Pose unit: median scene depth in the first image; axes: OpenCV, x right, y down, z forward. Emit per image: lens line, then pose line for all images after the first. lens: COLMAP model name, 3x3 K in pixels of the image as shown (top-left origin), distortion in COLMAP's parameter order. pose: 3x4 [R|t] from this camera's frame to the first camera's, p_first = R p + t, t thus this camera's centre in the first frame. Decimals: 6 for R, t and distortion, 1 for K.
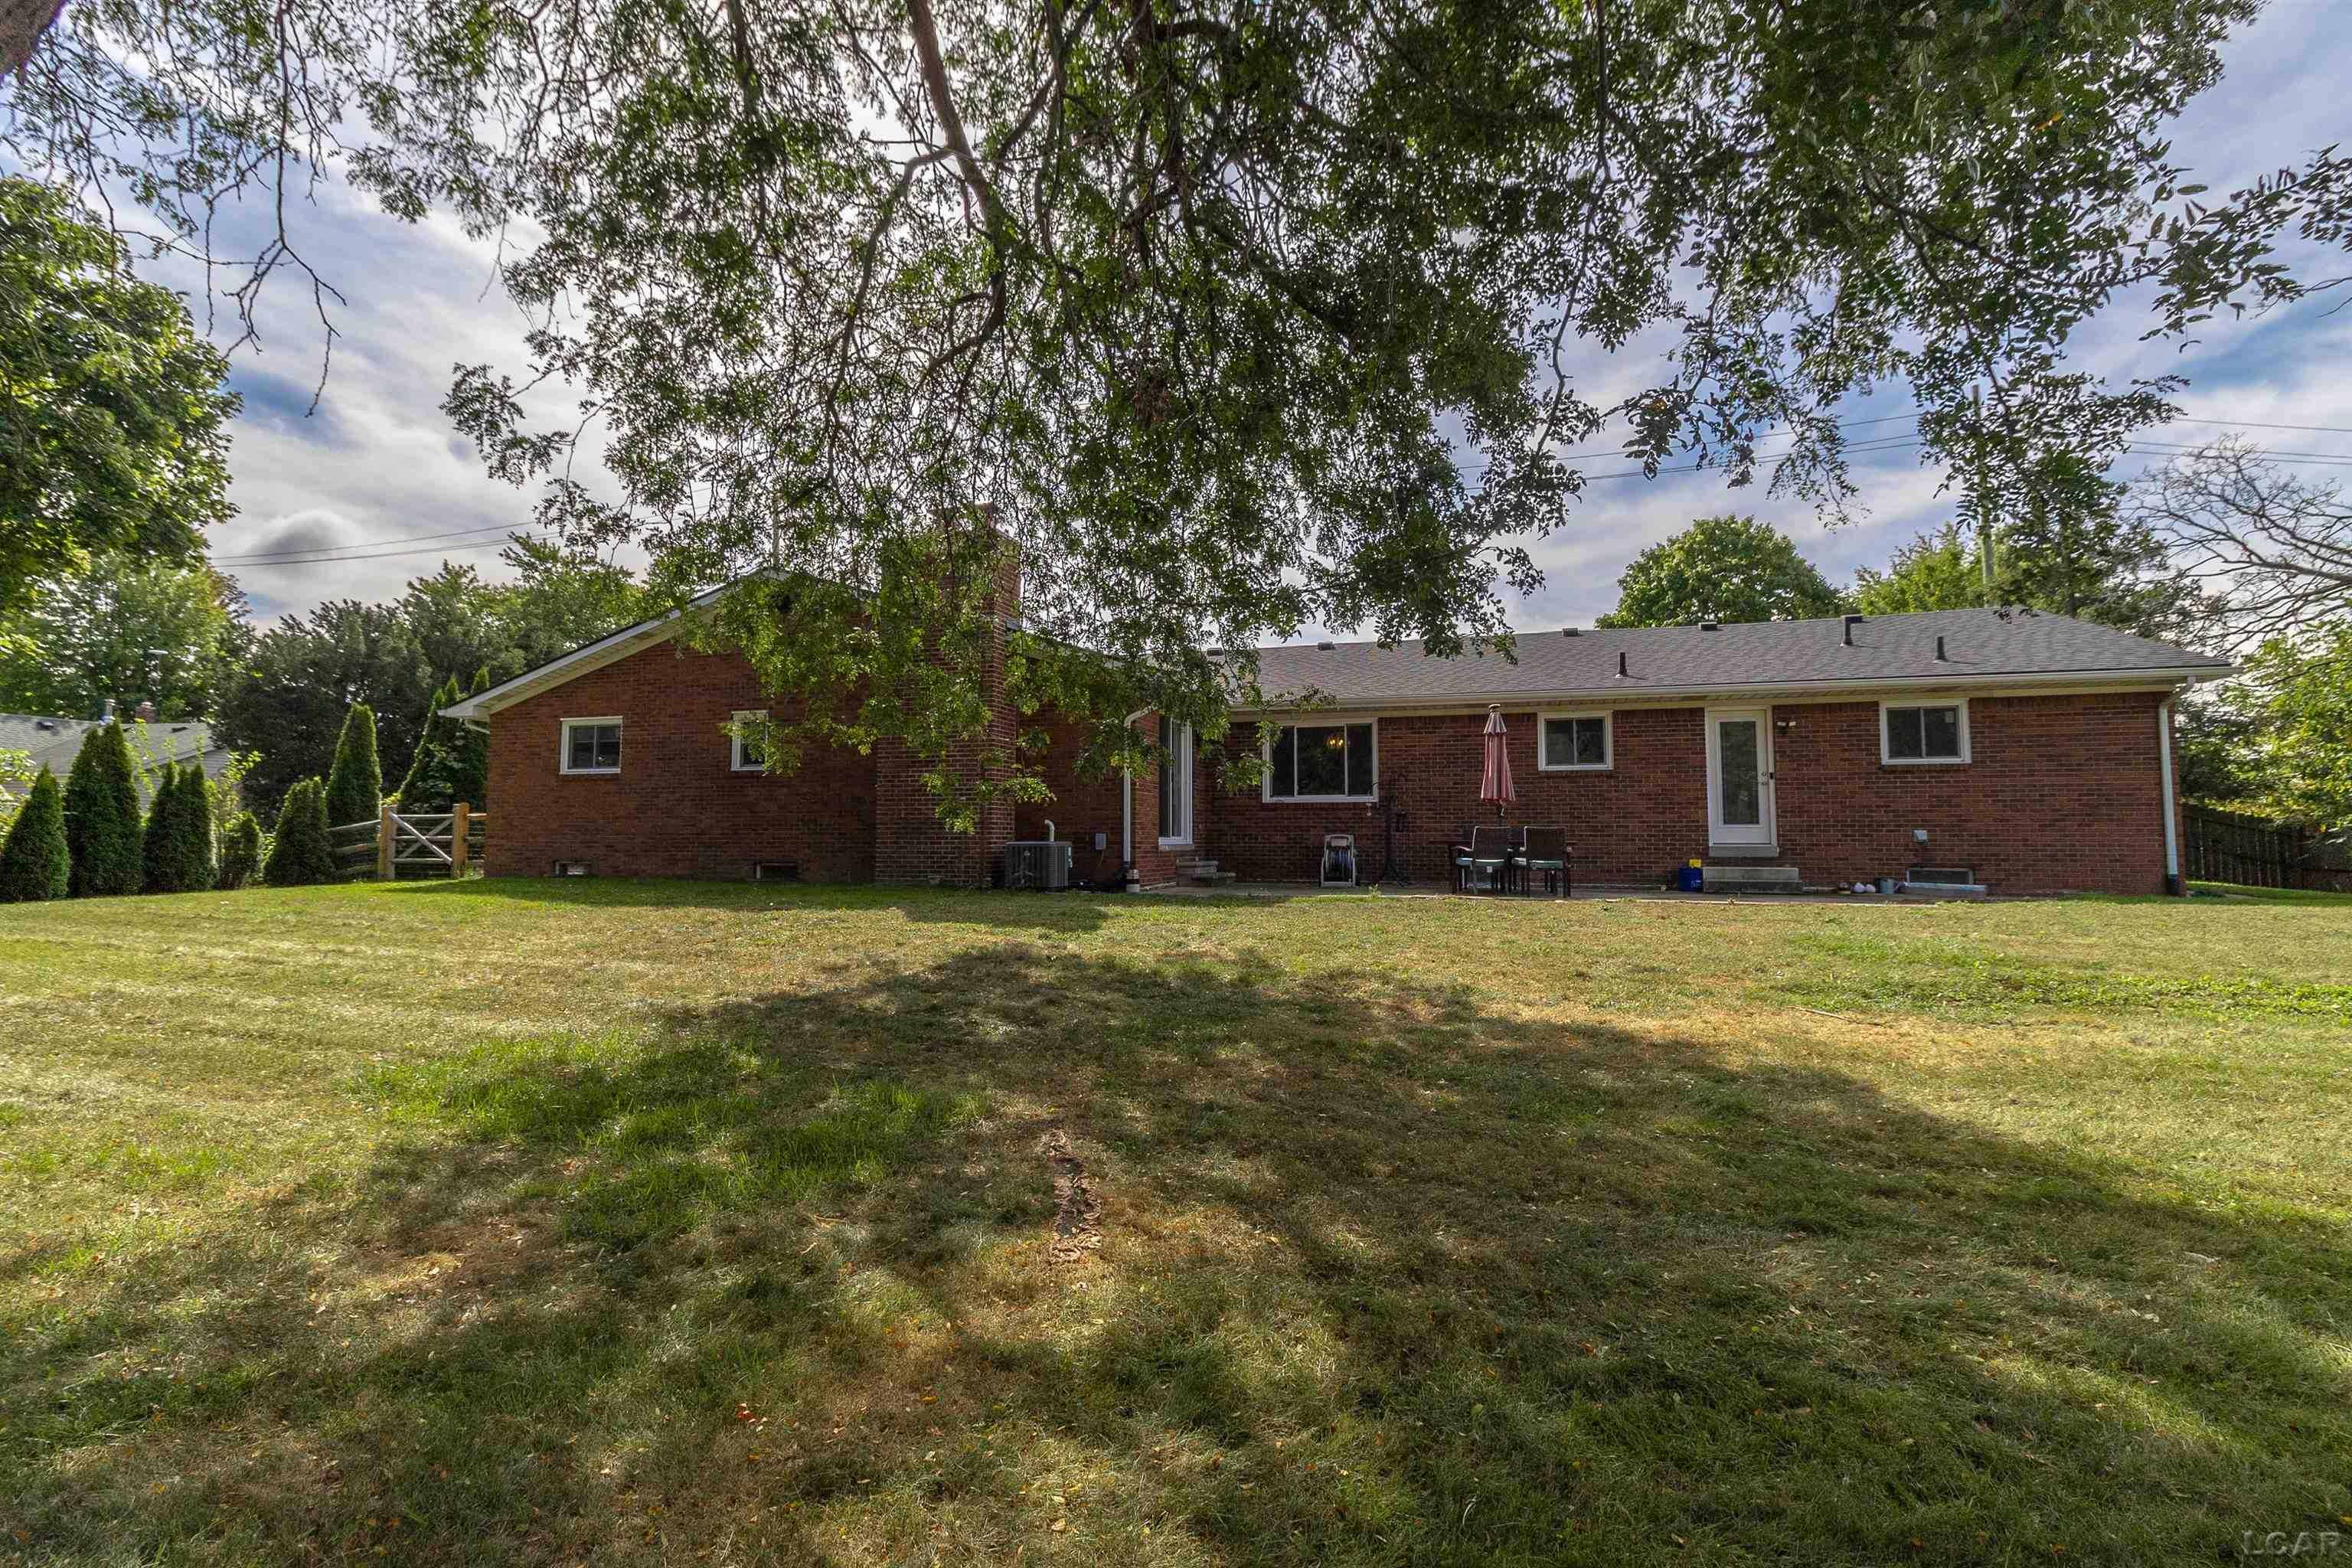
lens RADIAL K [[1077.8, 0, 1178.4], [0, 1077.8, 778.9], [0, 0, 1]] dist [-0.000766, 0.000831]
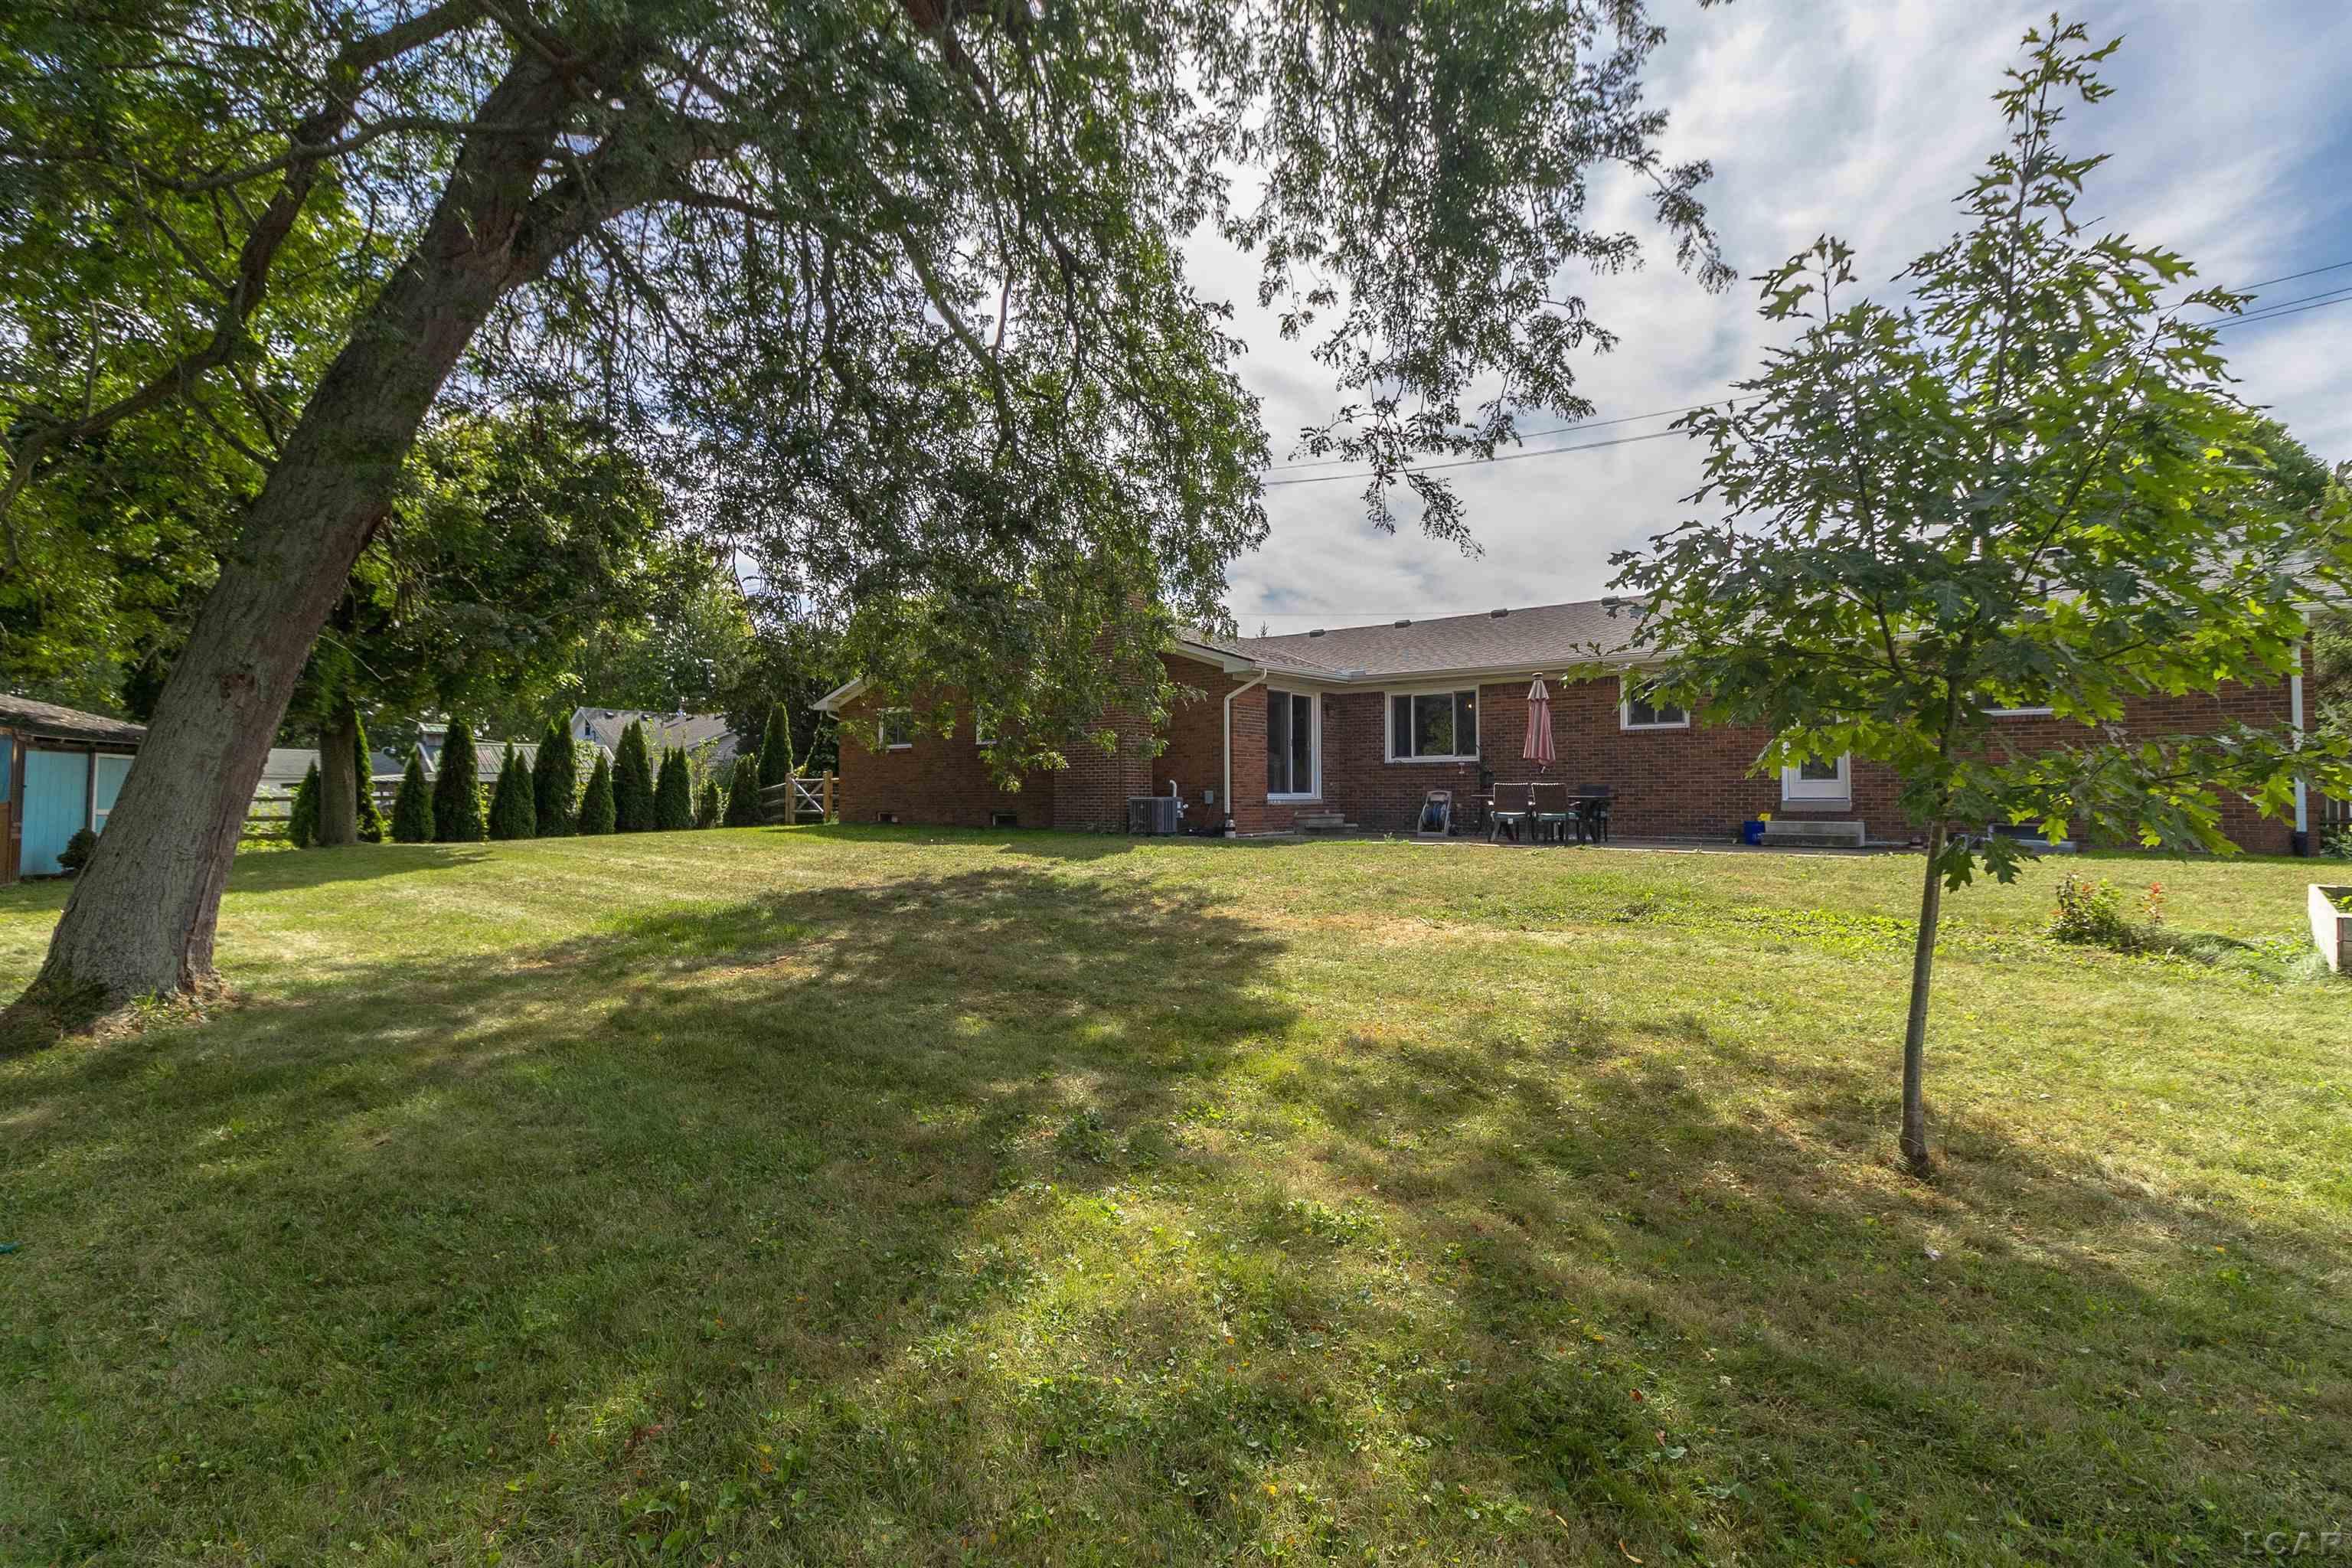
lens RADIAL K [[1077.8, 0, 1172.5], [0, 1077.8, 790.6], [0, 0, 1]] dist [-0.000766, 0.000831]
pose [[0.924079, -0.003673, -0.382183, 0.317961], [0.022835, 0.998698, 0.045615, -0.006211], [0.381518, -0.050879, 0.922960, -0.144486]]
